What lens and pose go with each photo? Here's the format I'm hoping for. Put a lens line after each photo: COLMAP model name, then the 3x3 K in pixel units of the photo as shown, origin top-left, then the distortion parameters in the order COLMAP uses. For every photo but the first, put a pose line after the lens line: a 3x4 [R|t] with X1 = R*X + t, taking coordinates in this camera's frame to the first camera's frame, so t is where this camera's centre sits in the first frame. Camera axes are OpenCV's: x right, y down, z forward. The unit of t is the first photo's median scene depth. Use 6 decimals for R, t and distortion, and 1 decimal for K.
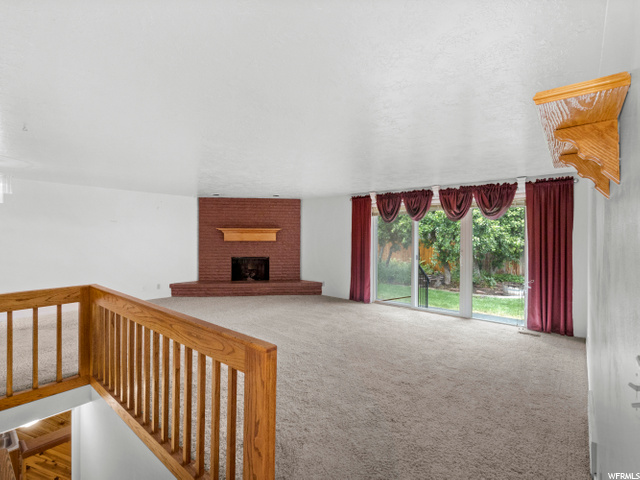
lens RADIAL K [[309.9, 0, 308.7], [0, 309.9, 237.2], [0, 0, 1]] dist [-0.000381, -0.000162]
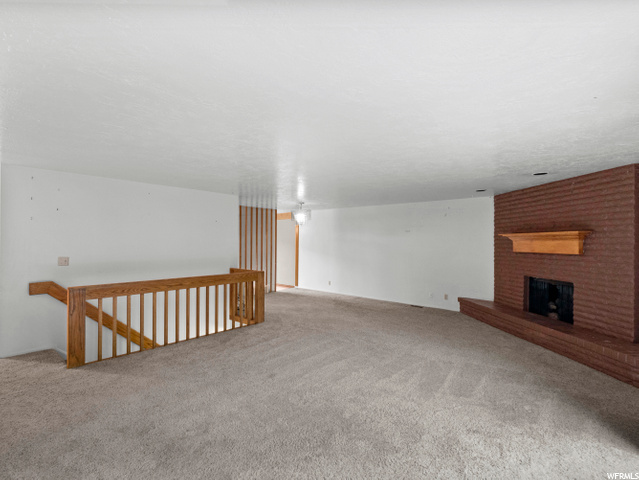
lens RADIAL K [[314.3, 0, 317.1], [0, 314.3, 242.7], [0, 0, 1]] dist [-0.002239, -0.000405]
pose [[-0.025328, 0.002249, -0.999677, 0.523701], [-0.010035, 0.999947, 0.002504, -0.005996], [0.999629, 0.010096, -0.025304, 0.670326]]
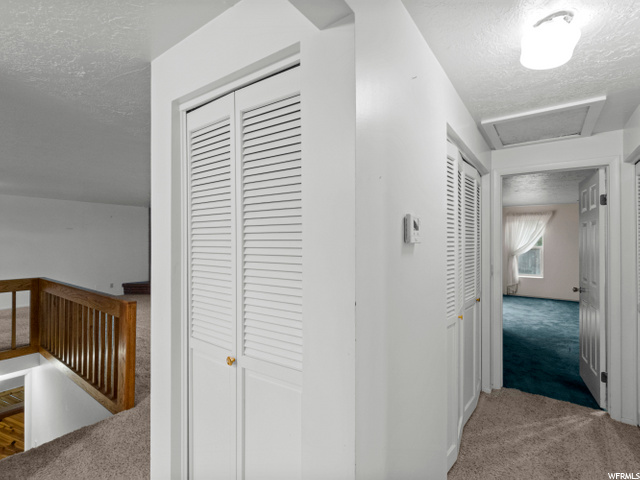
lens RADIAL K [[314.8, 0, 317.6], [0, 314.8, 242.8], [0, 0, 1]] dist [-0.002239, -0.000405]
pose [[0.997500, 0.003440, 0.070586, 0.203484], [-0.003242, 0.999990, -0.002925, 0.003041], [-0.070595, 0.002689, 0.997501, -0.223224]]
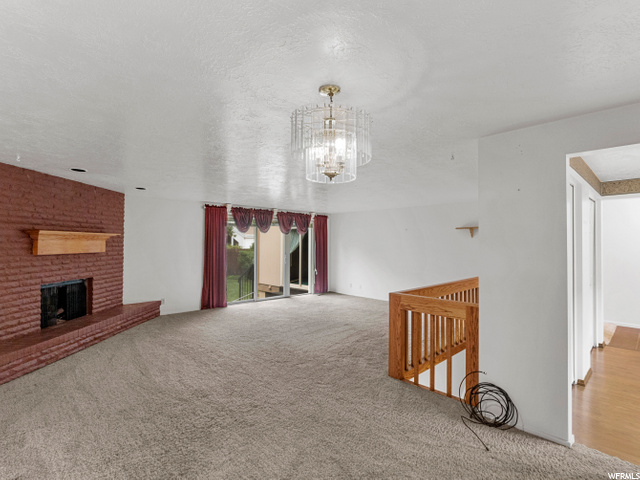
lens RADIAL K [[314.8, 0, 317.6], [0, 314.8, 242.8], [0, 0, 1]] dist [-0.002239, -0.000405]
pose [[0.117781, 0.003212, 0.993034, -0.860180], [0.008537, 0.999955, -0.004247, -0.001577], [-0.993003, 0.008978, 0.117748, 0.557464]]
